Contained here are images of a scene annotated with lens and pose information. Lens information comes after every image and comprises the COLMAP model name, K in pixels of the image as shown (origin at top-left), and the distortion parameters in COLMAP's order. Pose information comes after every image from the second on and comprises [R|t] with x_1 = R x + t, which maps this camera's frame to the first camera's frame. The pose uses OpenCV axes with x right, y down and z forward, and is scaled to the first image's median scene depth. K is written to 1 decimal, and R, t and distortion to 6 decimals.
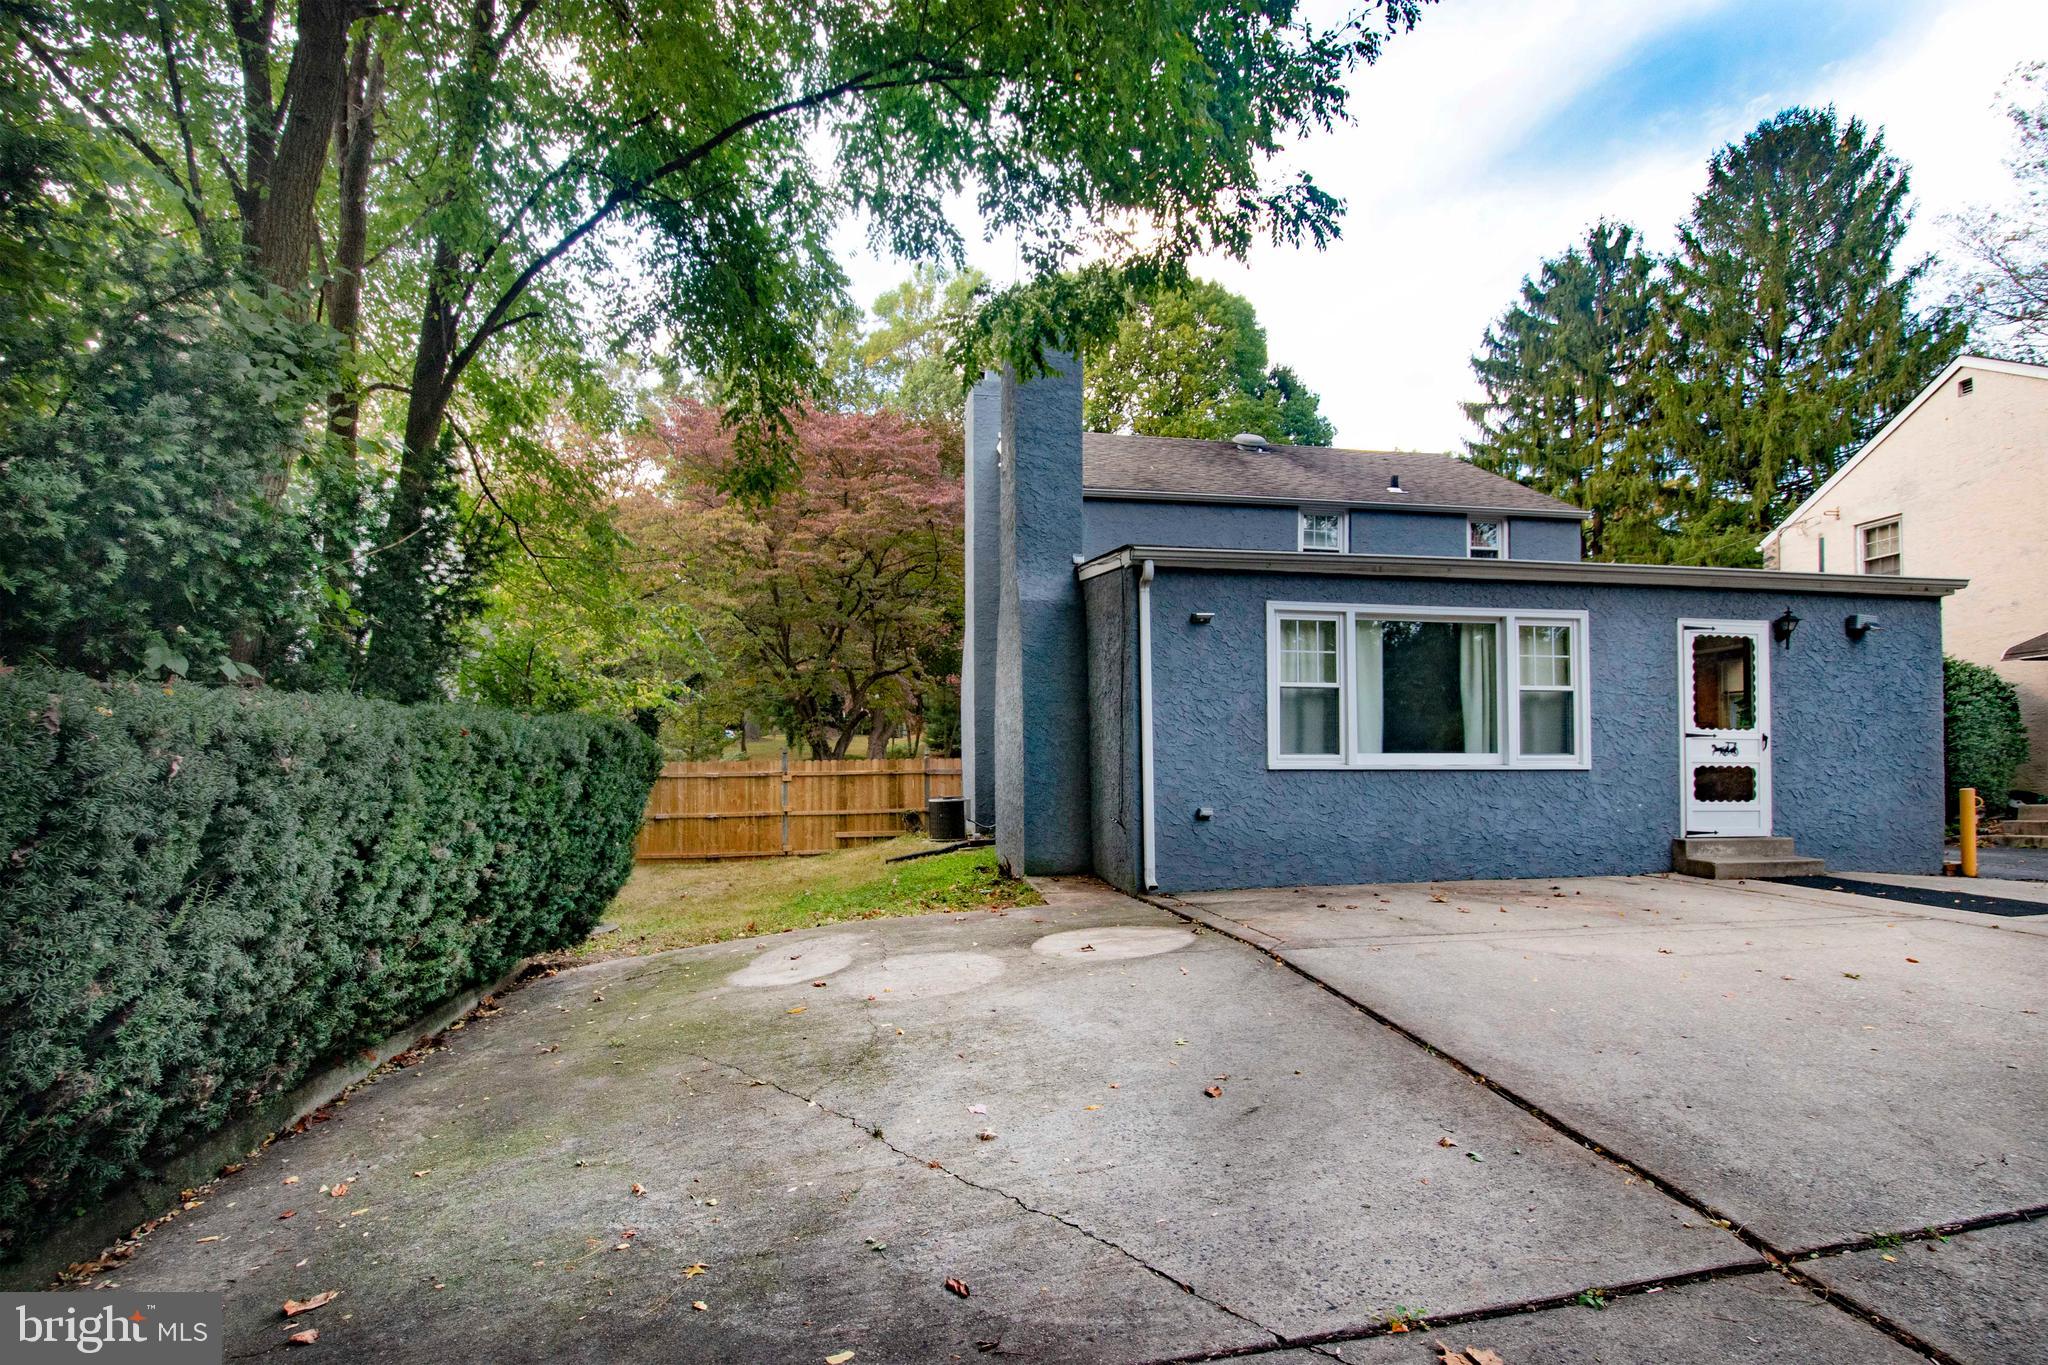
lens RADIAL K [[914.6, 0, 1021.9], [0, 914.6, 706.8], [0, 0, 1]] dist [0.009848, -0.018092]
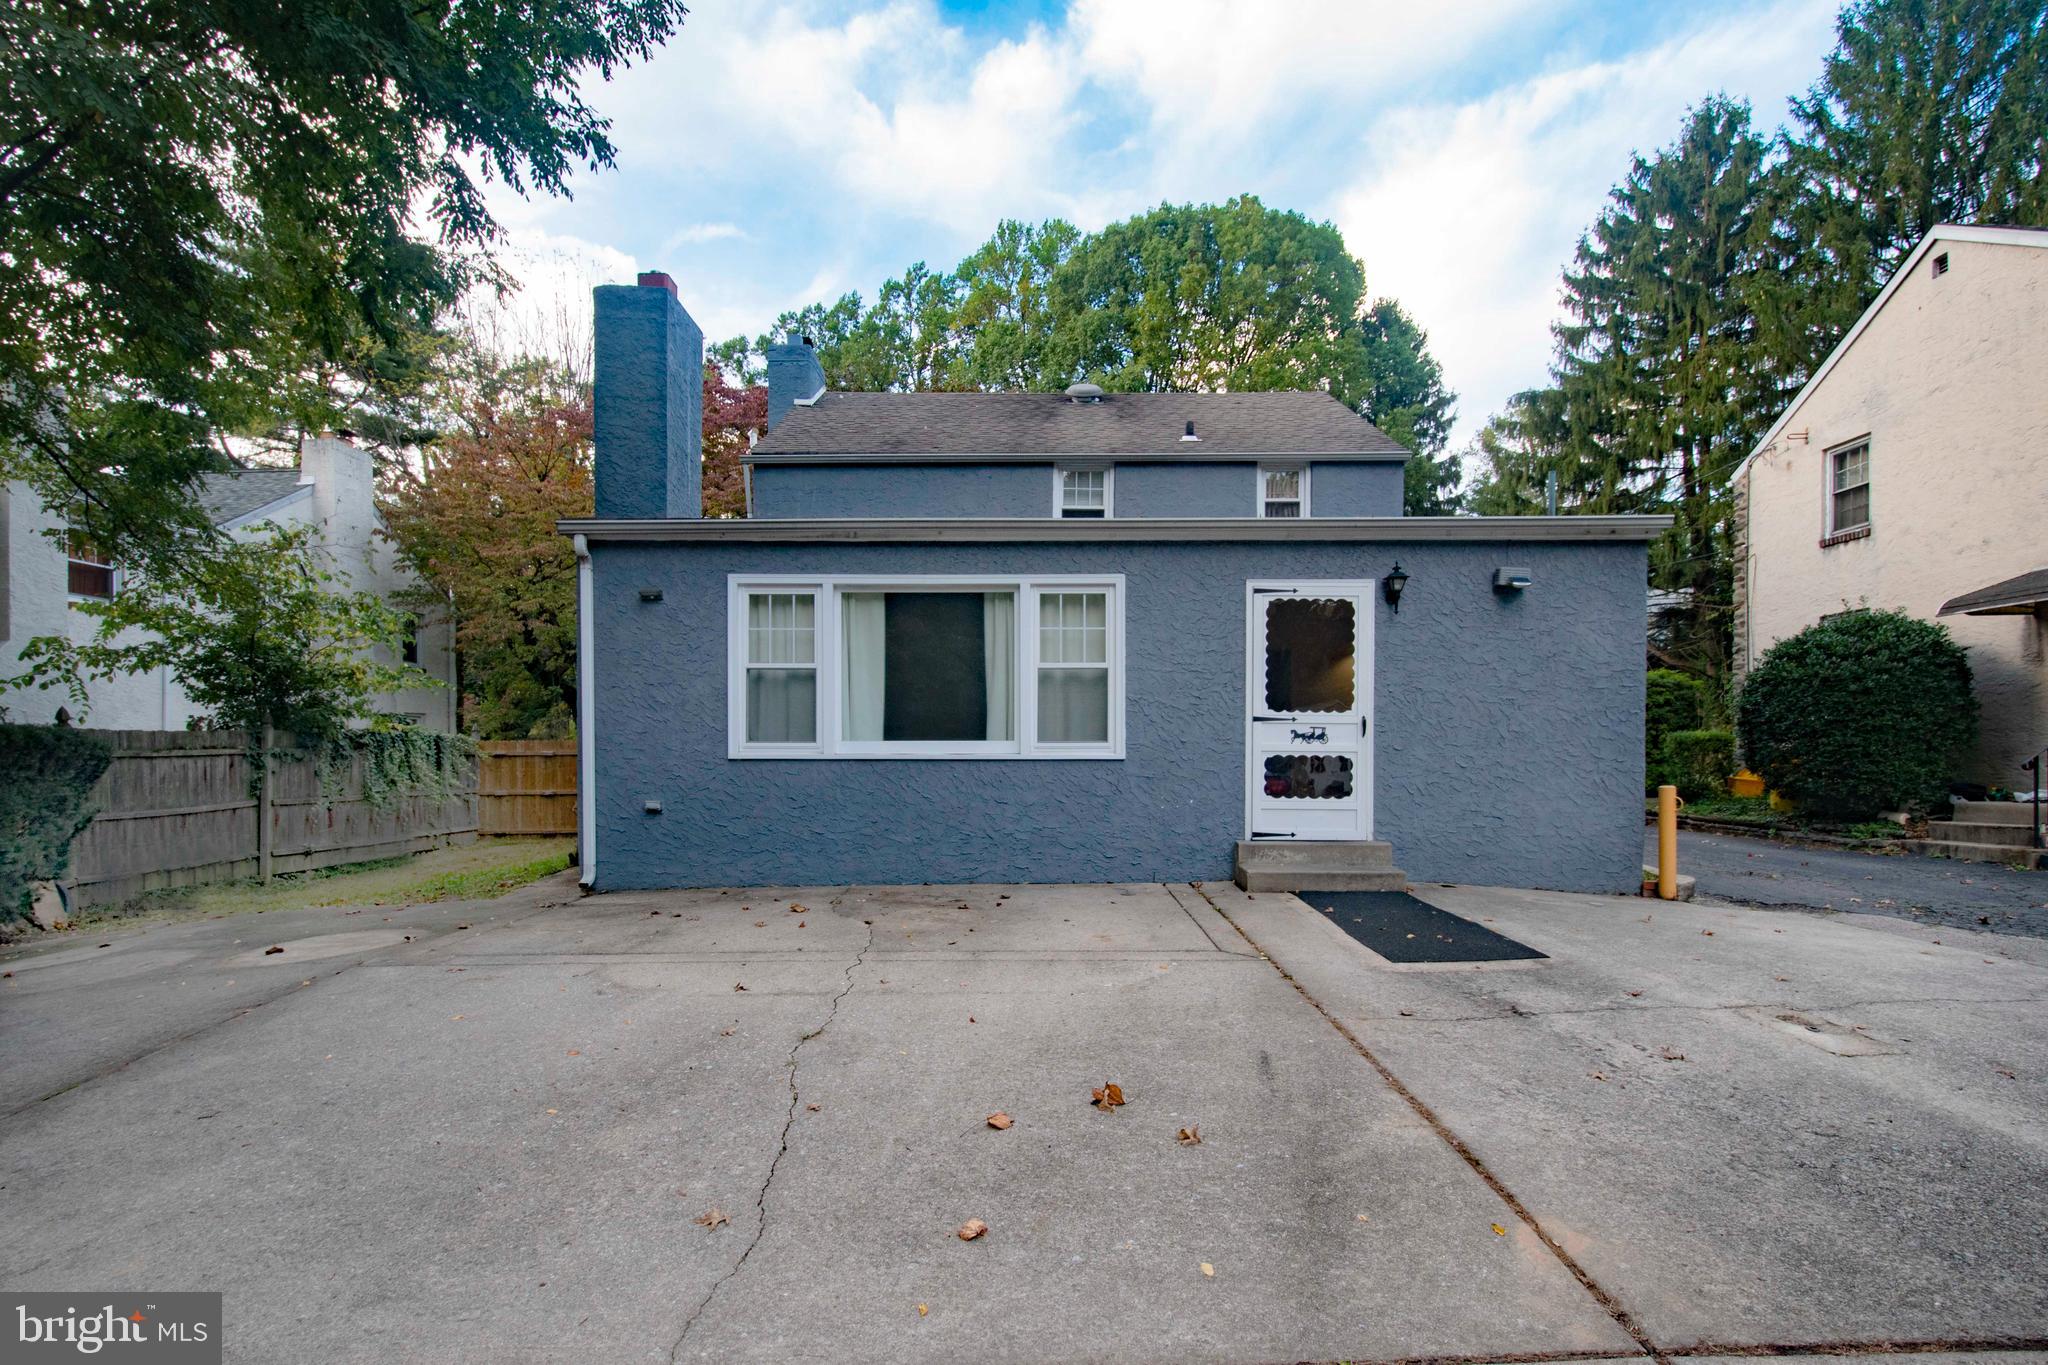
lens RADIAL K [[930.7, 0, 1014.1], [0, 930.7, 701.2], [0, 0, 1]] dist [0.008824, -0.013782]
pose [[0.986456, -0.005671, -0.163927, 0.641623], [0.010016, 0.999620, 0.025690, -0.009341], [0.163719, -0.026984, 0.986138, 0.118174]]
